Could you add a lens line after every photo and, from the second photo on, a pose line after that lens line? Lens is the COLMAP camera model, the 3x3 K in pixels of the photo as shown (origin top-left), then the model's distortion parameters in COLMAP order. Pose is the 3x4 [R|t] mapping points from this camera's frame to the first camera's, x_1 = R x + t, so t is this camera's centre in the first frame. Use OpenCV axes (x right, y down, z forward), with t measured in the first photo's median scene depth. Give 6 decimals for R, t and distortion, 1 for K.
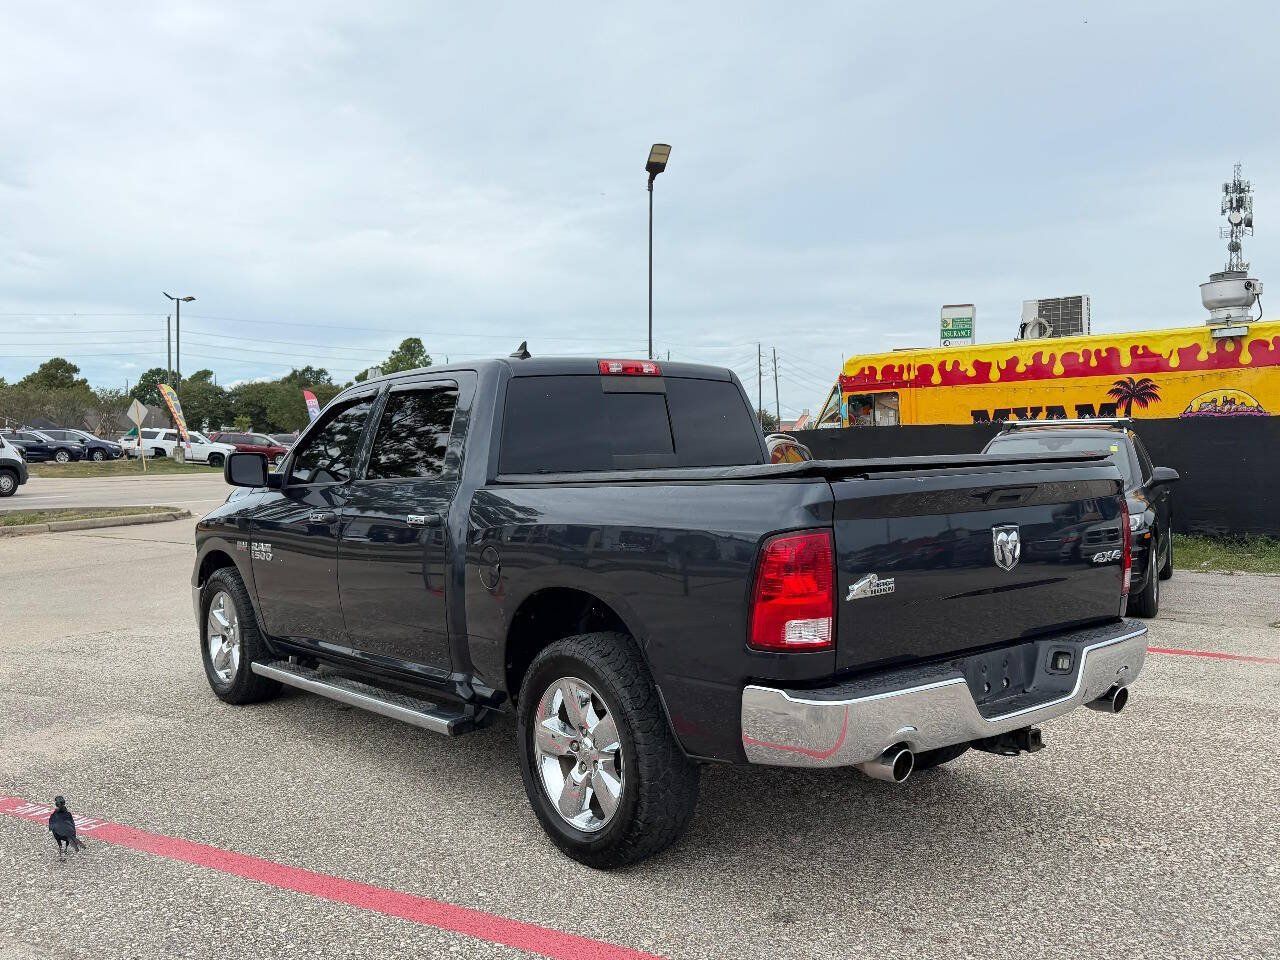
lens RADIAL K [[1133.6, 0, 644.6], [0, 1133.6, 491.5], [0, 0, 1]] dist [0.171088, -0.352321]
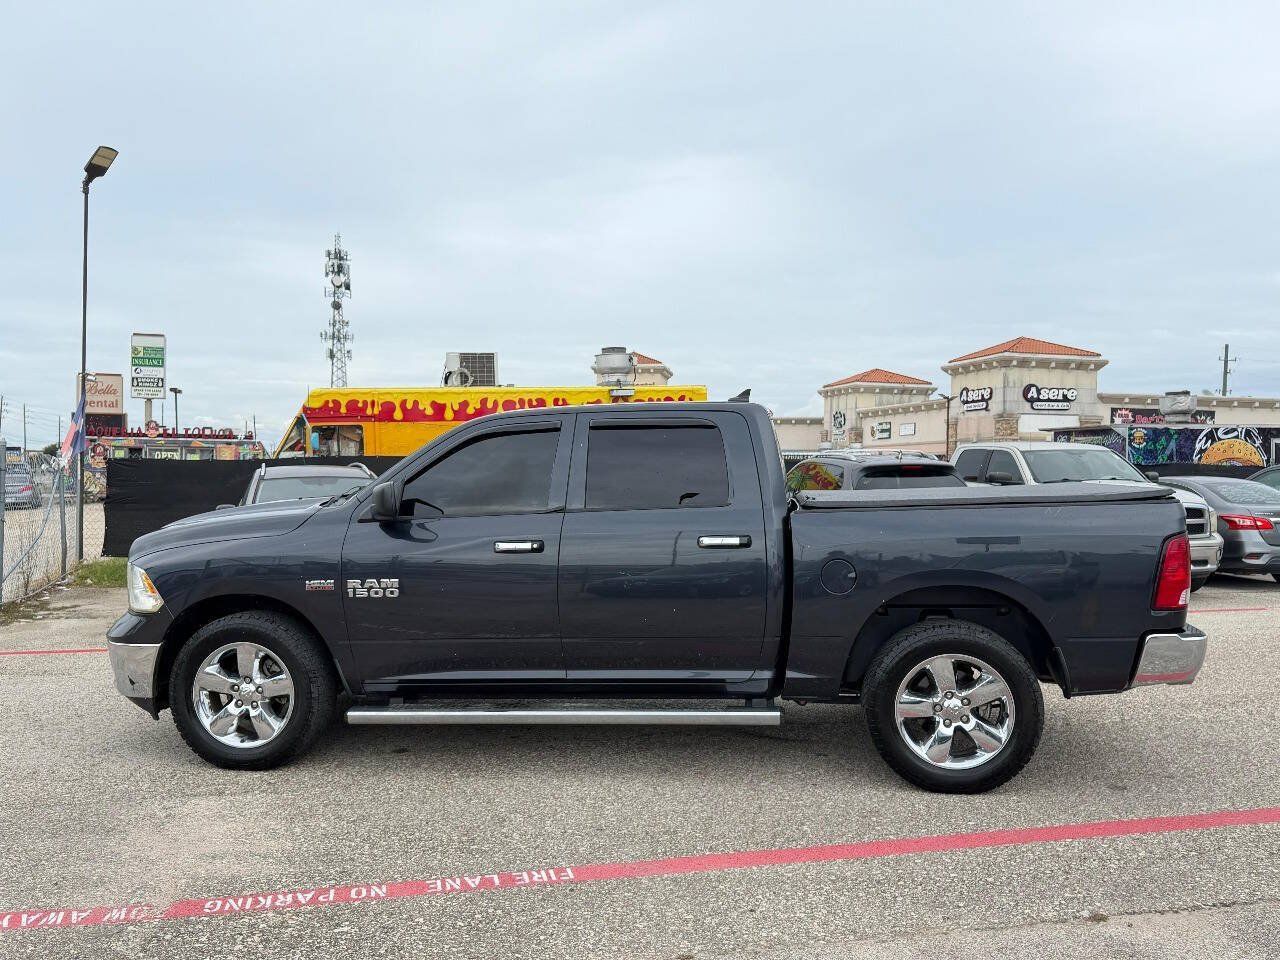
lens RADIAL K [[1065.6, 0, 640.0], [0, 1065.6, 480.0], [0, 0, 1]] dist [0.125009, -0.219326]
pose [[0.722257, 0.004089, 0.691613, -0.305976], [0.019730, 0.999454, -0.026514, -0.003070], [-0.691343, 0.032796, 0.721782, 0.088939]]
